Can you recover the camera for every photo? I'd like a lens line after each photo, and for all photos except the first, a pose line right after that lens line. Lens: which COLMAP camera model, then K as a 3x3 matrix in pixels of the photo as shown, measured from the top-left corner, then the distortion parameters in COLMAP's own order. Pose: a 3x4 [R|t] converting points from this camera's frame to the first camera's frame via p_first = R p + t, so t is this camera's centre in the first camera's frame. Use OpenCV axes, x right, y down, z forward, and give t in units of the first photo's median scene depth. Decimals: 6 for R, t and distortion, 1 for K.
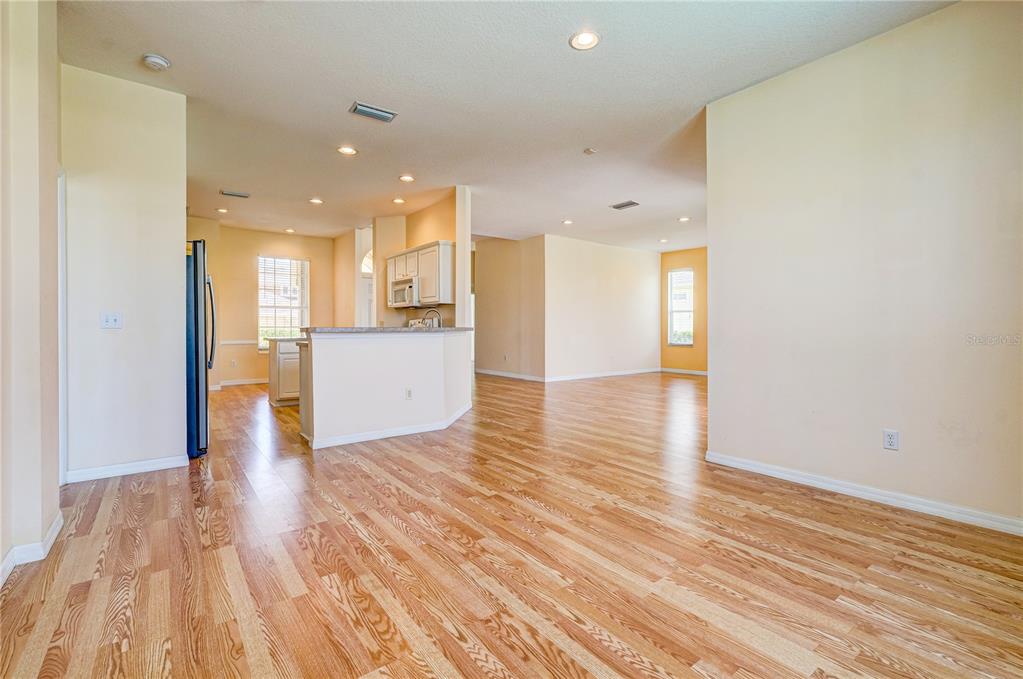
lens RADIAL K [[454.5, 0, 510.8], [0, 454.5, 332.2], [0, 0, 1]] dist [-0.001708, 0.000094]
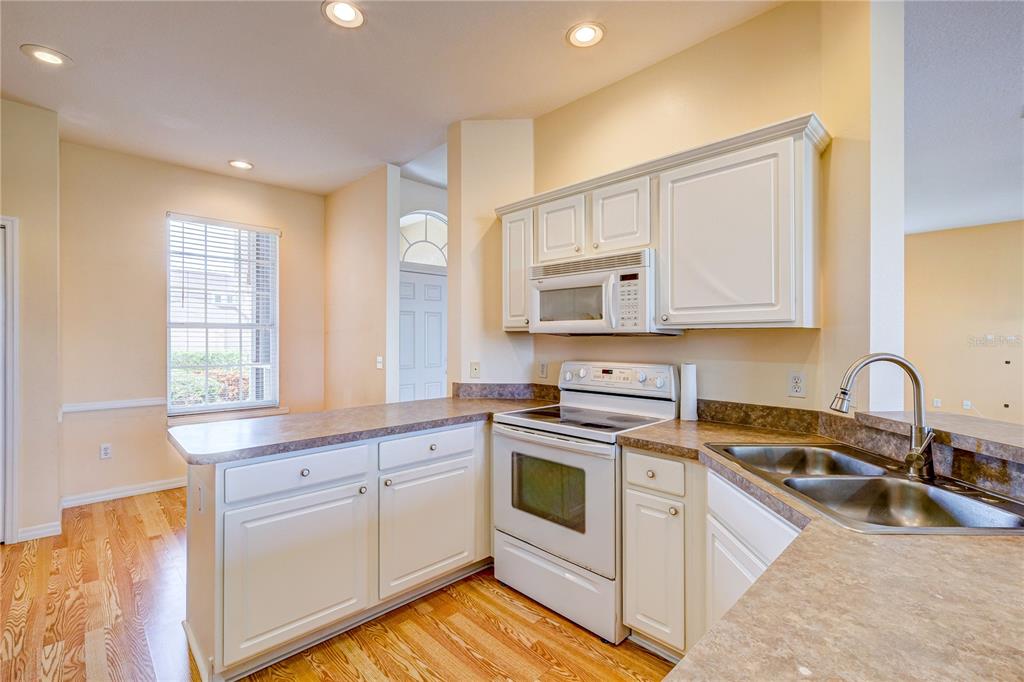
lens RADIAL K [[461.0, 0, 512.7], [0, 461.0, 336.3], [0, 0, 1]] dist [0.001274, 0.000399]
pose [[0.993147, -0.001863, 0.116860, -0.878266], [0.003639, 0.999881, -0.014990, -0.123522], [-0.116818, 0.015312, 0.993035, 1.653844]]
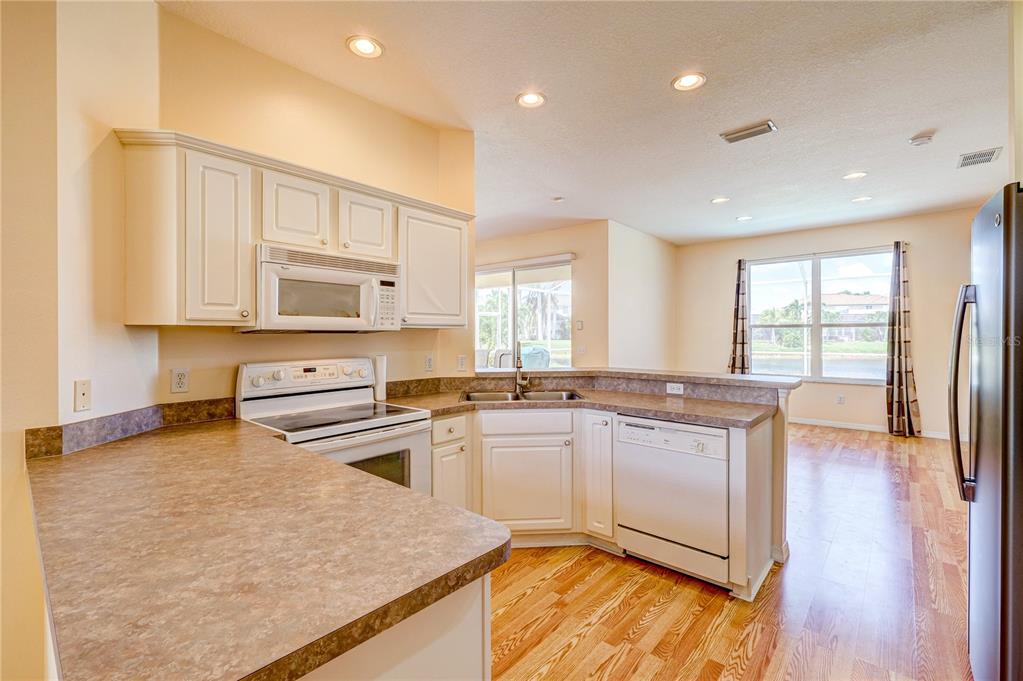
lens RADIAL K [[460.6, 0, 512.2], [0, 460.6, 335.8], [0, 0, 1]] dist [0.001274, 0.000399]
pose [[-0.214227, -0.004038, 0.976776, -1.602637], [0.013712, 0.999880, 0.007141, -0.134314], [-0.976688, 0.014923, -0.214146, 2.422522]]
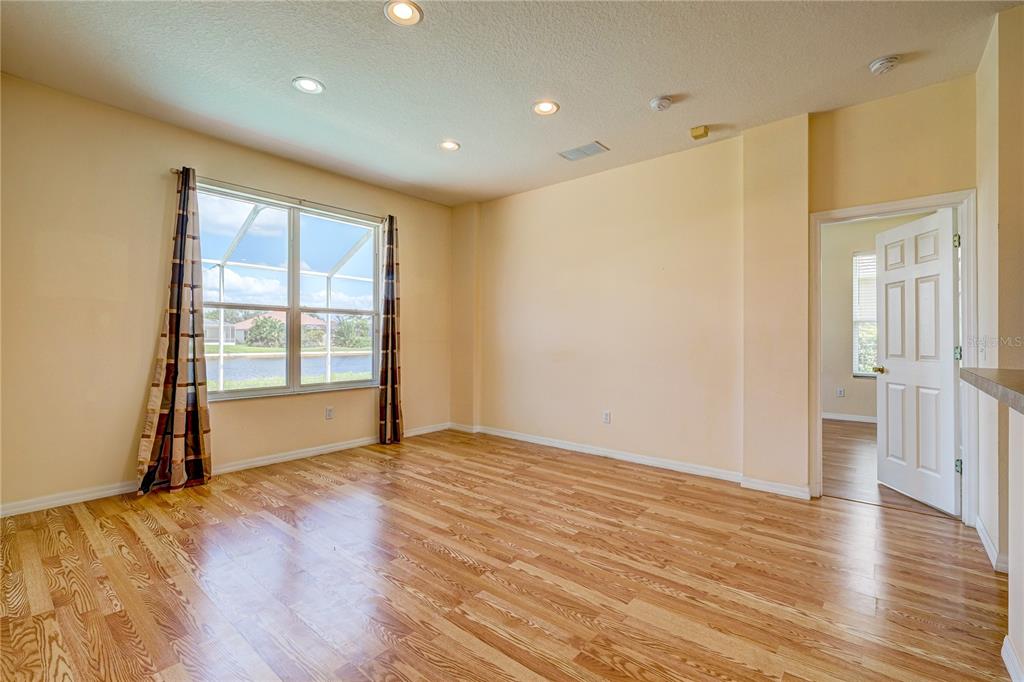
lens RADIAL K [[449.7, 0, 515.9], [0, 449.7, 339.6], [0, 0, 1]] dist [0.002514, 0.000372]
pose [[-0.974557, -0.004768, -0.224089, 0.159611], [-0.007658, 0.999898, 0.012028, -0.060707], [0.224009, 0.013438, -0.974494, 2.029187]]
